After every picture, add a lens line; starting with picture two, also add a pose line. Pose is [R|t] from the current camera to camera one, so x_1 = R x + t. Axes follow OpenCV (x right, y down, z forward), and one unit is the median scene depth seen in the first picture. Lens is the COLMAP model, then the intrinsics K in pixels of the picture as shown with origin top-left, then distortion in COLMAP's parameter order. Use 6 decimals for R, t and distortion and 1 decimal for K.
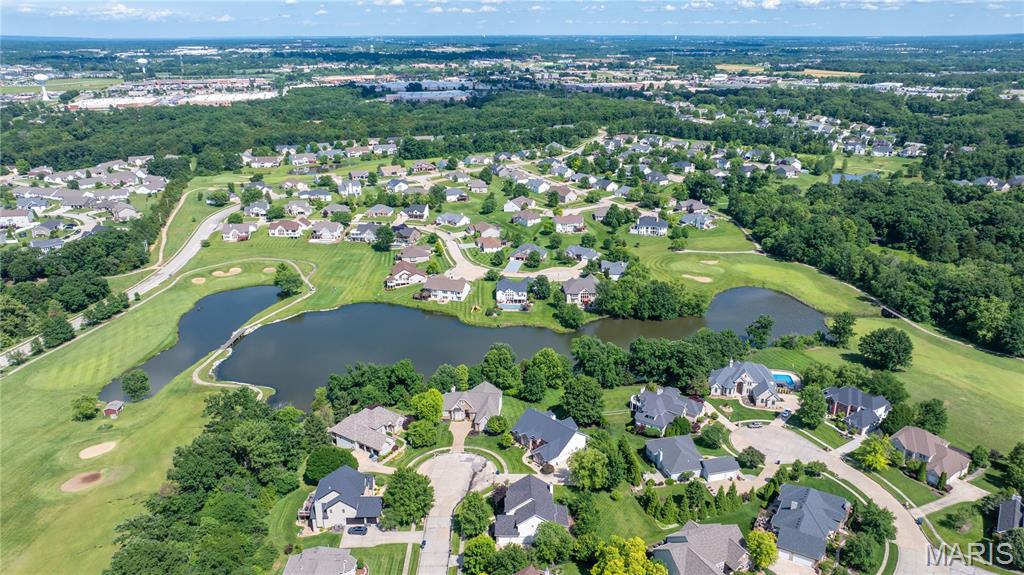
lens RADIAL K [[719.6, 0, 517.0], [0, 719.6, 288.1], [0, 0, 1]] dist [-0.035305, 0.028843]
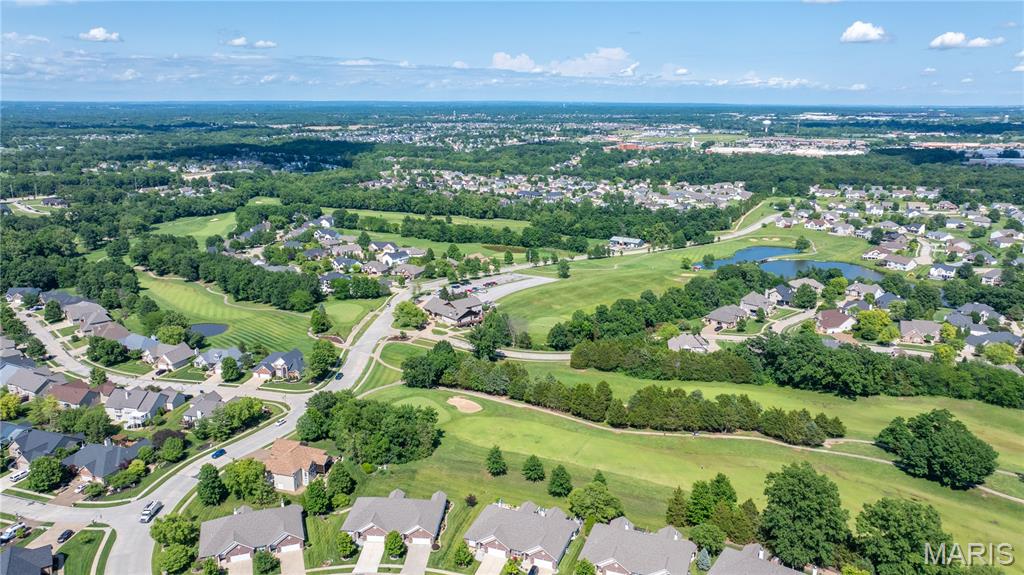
lens RADIAL K [[719.6, 0, 514.8], [0, 719.6, 287.7], [0, 0, 1]] dist [-0.035305, 0.028843]
pose [[0.695023, 0.183324, -0.695223, 0.314671], [-0.243410, 0.969844, 0.012399, 0.182680], [0.676531, 0.160607, 0.718687, -0.509841]]
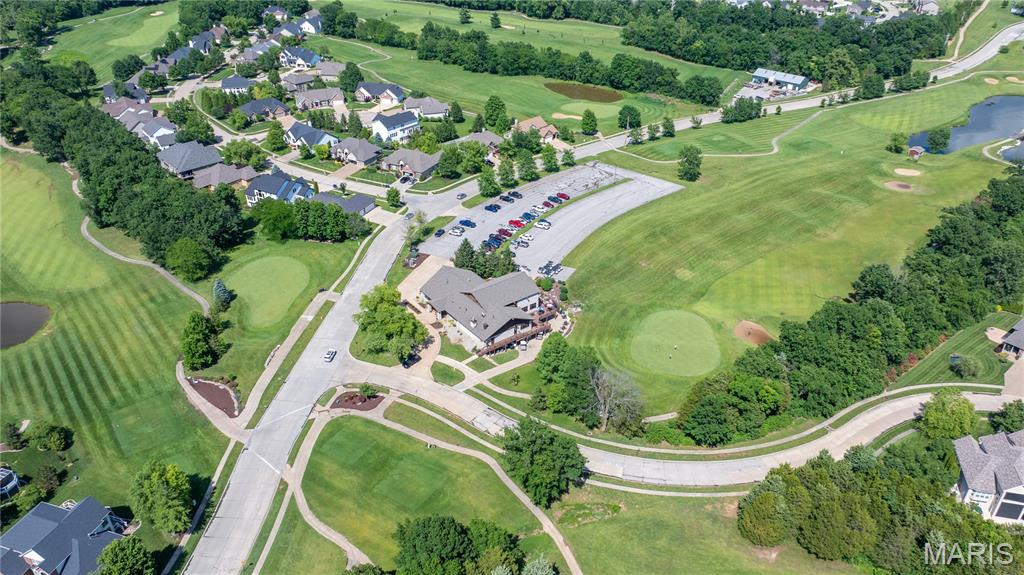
lens RADIAL K [[791.1, 0, 513.6], [0, 791.1, 292.5], [0, 0, 1]] dist [-0.037875, 0.029369]
pose [[0.631043, 0.406080, -0.660972, -0.003383], [-0.263754, 0.913597, 0.309473, 0.085316], [0.729534, -0.020957, 0.683624, -0.247896]]
